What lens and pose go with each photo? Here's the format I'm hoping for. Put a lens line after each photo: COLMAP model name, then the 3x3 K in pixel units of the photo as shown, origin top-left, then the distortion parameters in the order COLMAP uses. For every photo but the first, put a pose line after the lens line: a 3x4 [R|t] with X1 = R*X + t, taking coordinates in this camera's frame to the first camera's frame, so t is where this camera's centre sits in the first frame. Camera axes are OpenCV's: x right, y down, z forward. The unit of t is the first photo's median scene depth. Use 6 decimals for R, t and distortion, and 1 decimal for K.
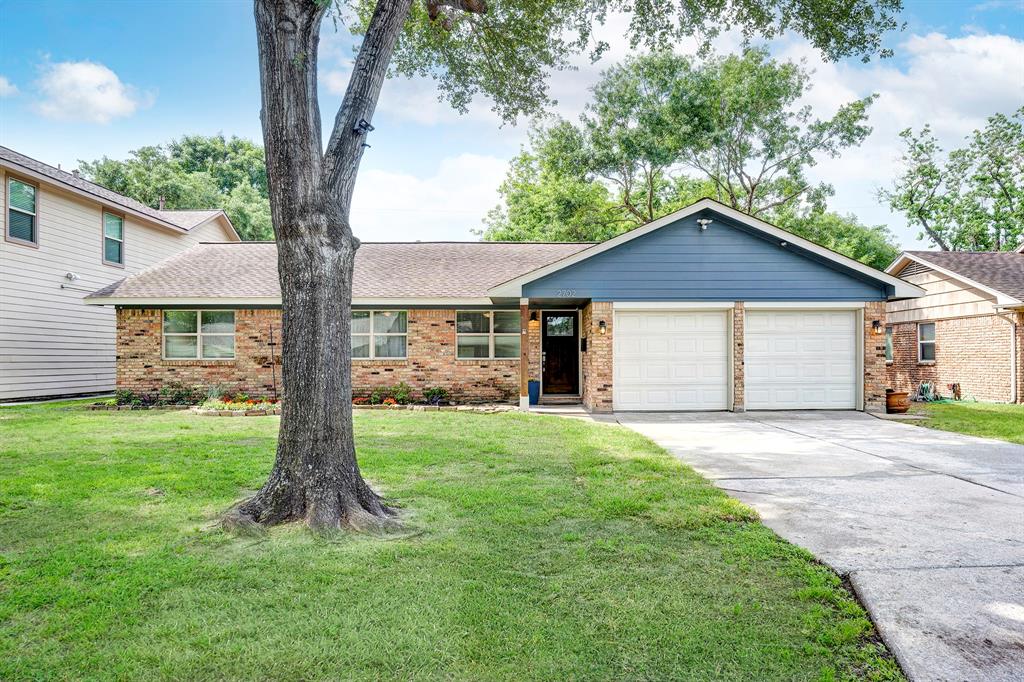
lens RADIAL K [[616.5, 0, 513.1], [0, 616.5, 346.8], [0, 0, 1]] dist [0.002239, 0.000024]
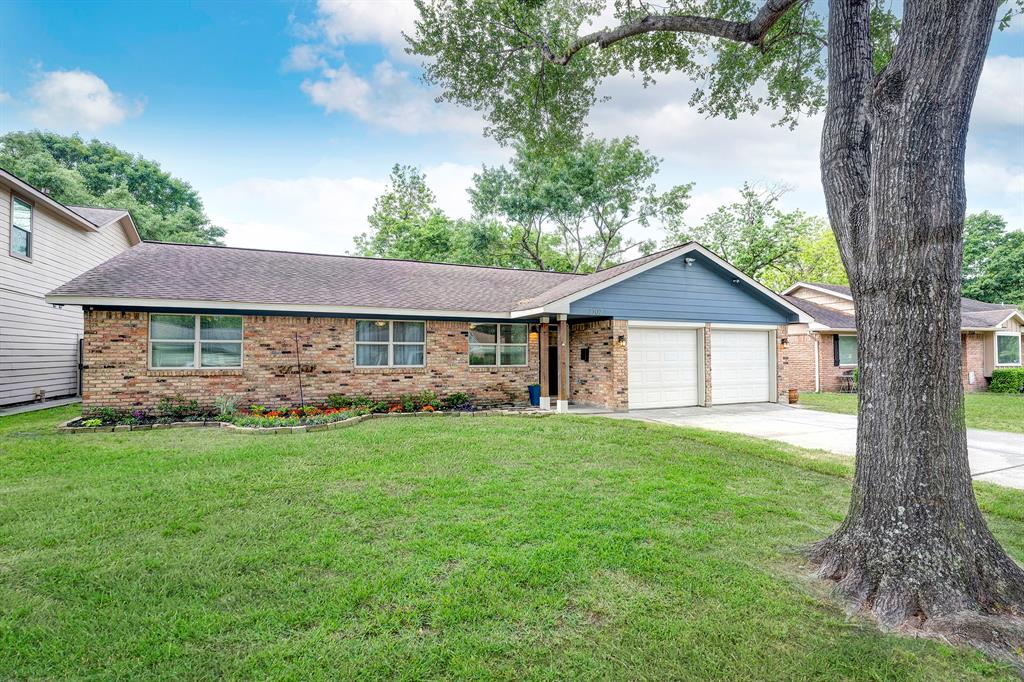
lens RADIAL K [[465.6, 0, 510.6], [0, 465.6, 339.7], [0, 0, 1]] dist [-0.002037, 0.000255]
pose [[0.932863, 0.014197, 0.359953, -0.326831], [-0.006698, 0.999734, -0.022072, -0.010393], [-0.360170, 0.018180, 0.932709, 0.195324]]
